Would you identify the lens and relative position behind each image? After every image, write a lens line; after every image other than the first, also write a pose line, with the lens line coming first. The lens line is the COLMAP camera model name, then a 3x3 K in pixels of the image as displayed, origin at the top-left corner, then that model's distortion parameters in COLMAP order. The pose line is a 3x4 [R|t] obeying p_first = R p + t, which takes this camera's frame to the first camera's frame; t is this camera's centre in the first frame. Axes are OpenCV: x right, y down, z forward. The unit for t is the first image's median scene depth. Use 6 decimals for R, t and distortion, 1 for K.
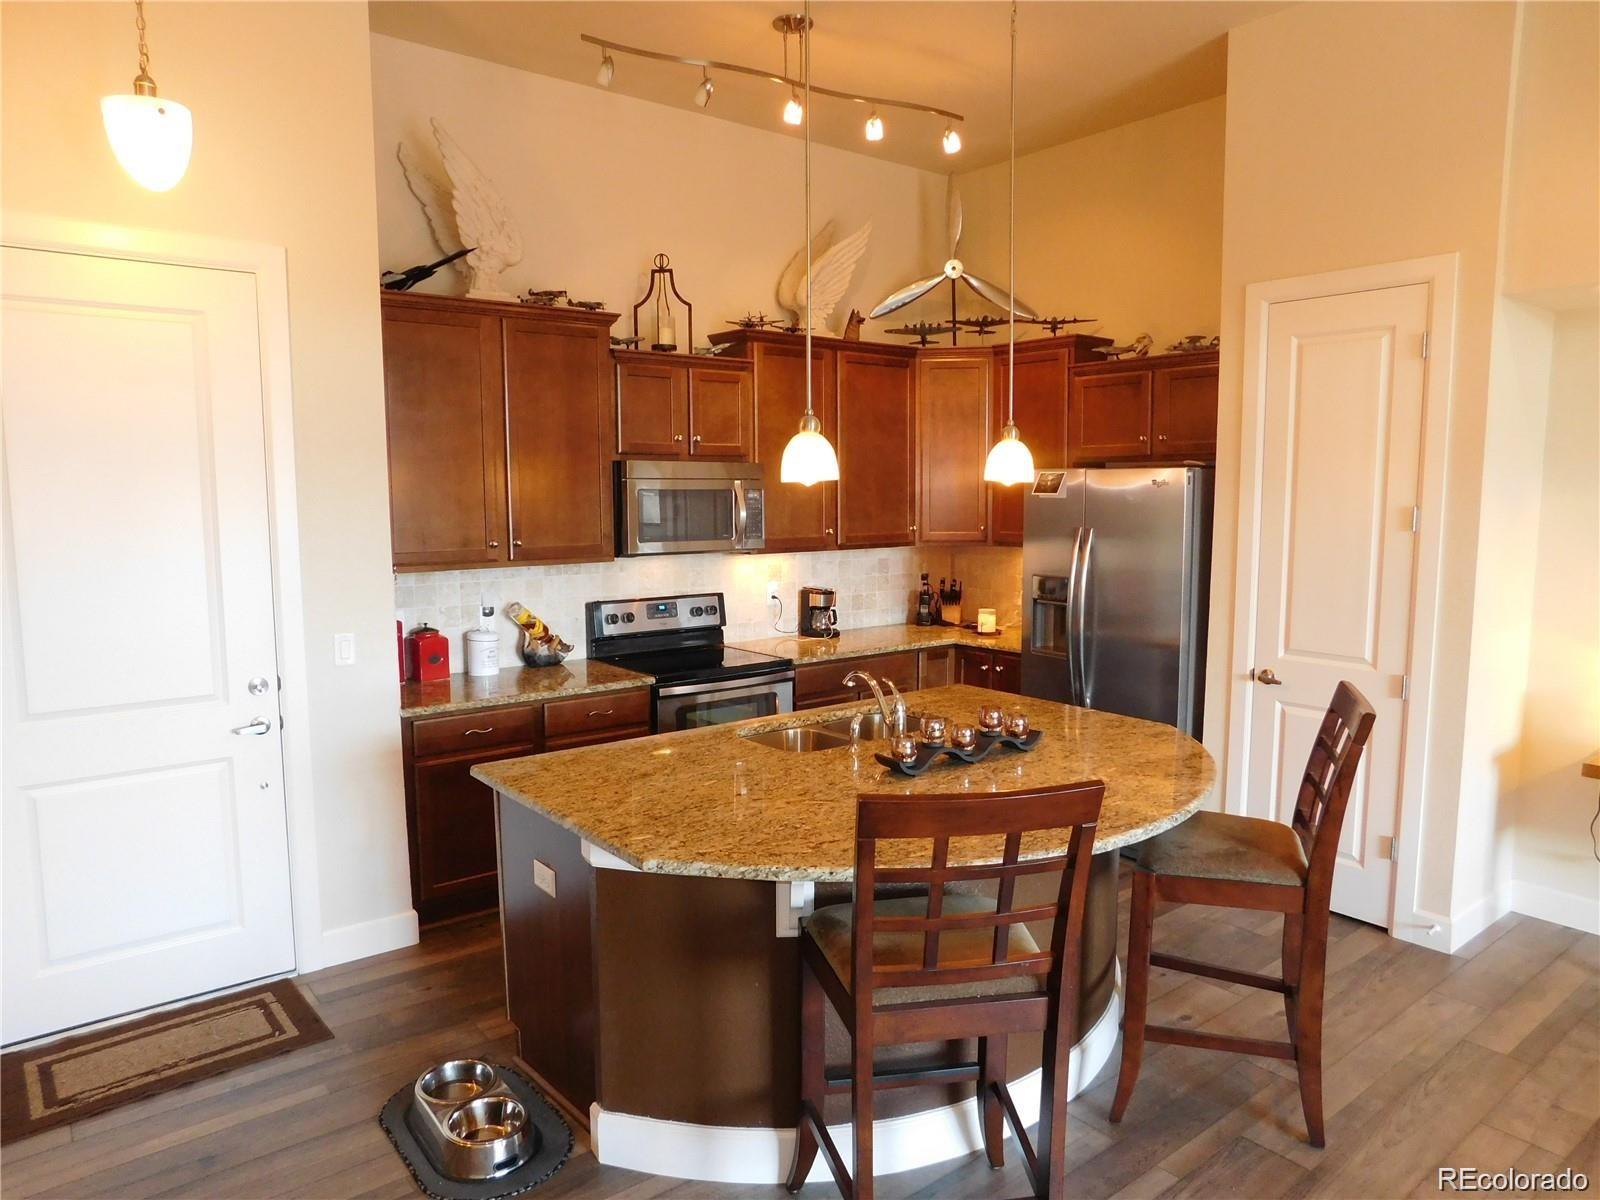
lens RADIAL K [[1060.5, 0, 800.8], [0, 1060.5, 602.3], [0, 0, 1]] dist [-0.056876, 0.043828]
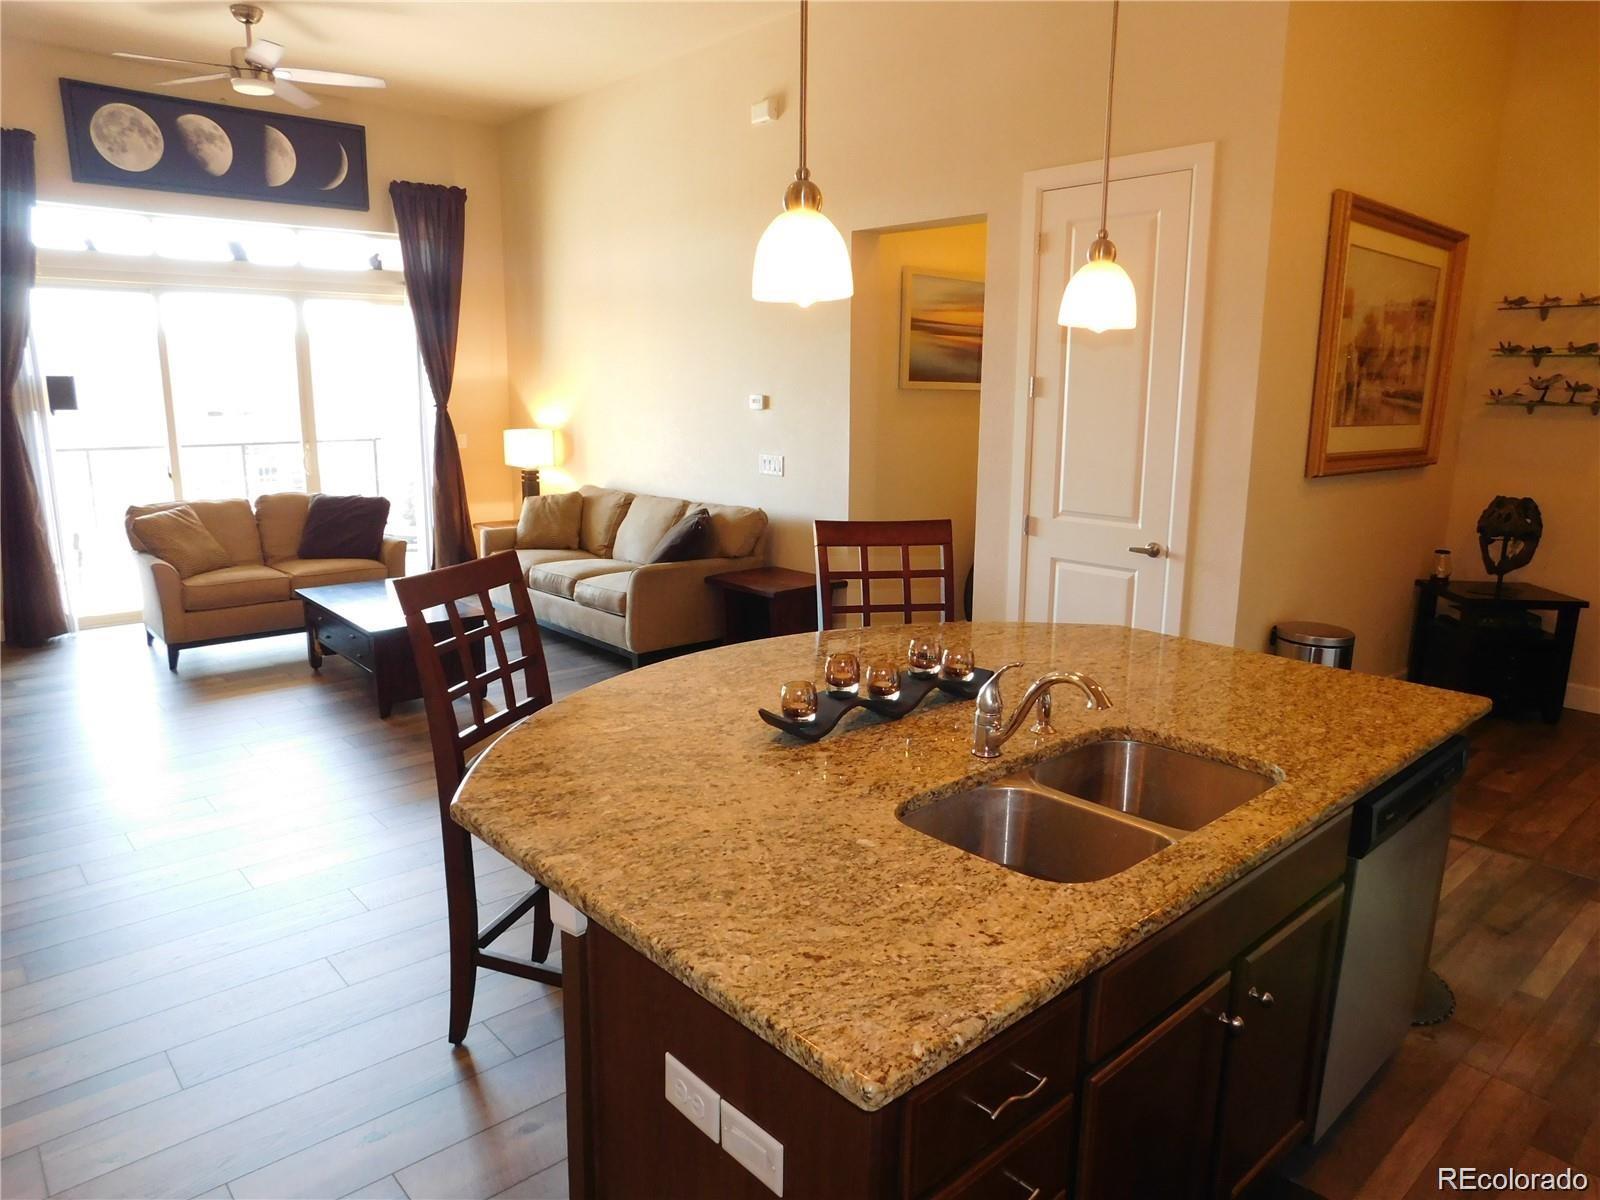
lens RADIAL K [[1060.5, 0, 794.2], [0, 1060.5, 603.0], [0, 0, 1]] dist [-0.056876, 0.043828]
pose [[-0.999165, 0.002387, -0.040781, 0.255180], [-0.010396, 0.950560, 0.310367, -0.156946], [0.039506, 0.310532, -0.949742, 1.759798]]
